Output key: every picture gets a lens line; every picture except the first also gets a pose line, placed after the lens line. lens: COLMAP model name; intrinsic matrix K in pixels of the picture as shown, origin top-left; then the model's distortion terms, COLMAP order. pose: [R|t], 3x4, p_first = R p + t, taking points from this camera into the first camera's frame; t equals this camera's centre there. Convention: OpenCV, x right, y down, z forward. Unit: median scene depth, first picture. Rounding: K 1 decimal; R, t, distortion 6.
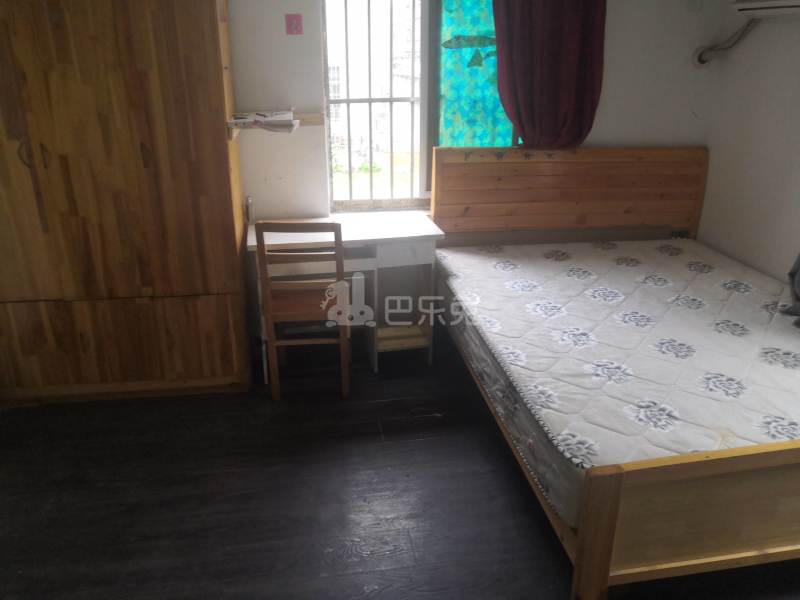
lens RADIAL K [[625.1, 0, 397.3], [0, 625.1, 304.1], [0, 0, 1]] dist [-0.005767, 0.006723]
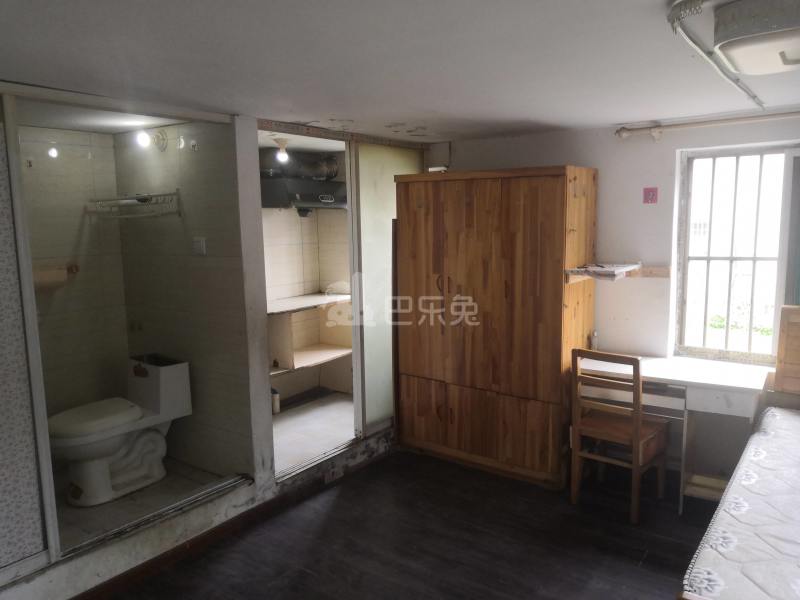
lens RADIAL K [[621.3, 0, 398.1], [0, 621.3, 301.6], [0, 0, 1]] dist [-0.004544, 0.004385]
pose [[0.701680, 0.086970, -0.707164, 0.363033], [-0.246719, 0.960776, -0.126645, 0.020868], [0.668412, 0.263335, 0.695615, -0.108125]]
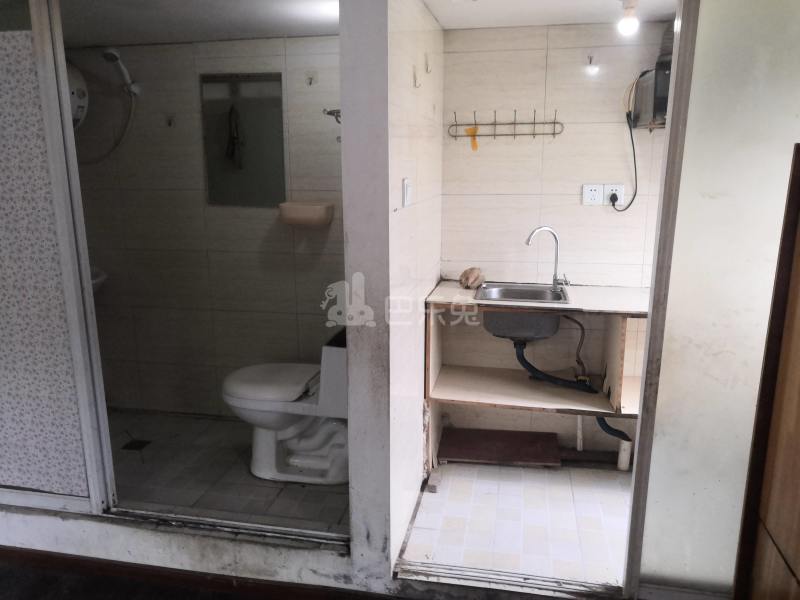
lens RADIAL K [[626.3, 0, 402.7], [0, 626.3, 305.3], [0, 0, 1]] dist [-0.012014, -0.005248]
pose [[-0.341587, 0.217126, -0.914426, 0.005505], [-0.339362, 0.878814, 0.335440, -0.269710], [0.876443, 0.424903, -0.226507, 0.677073]]
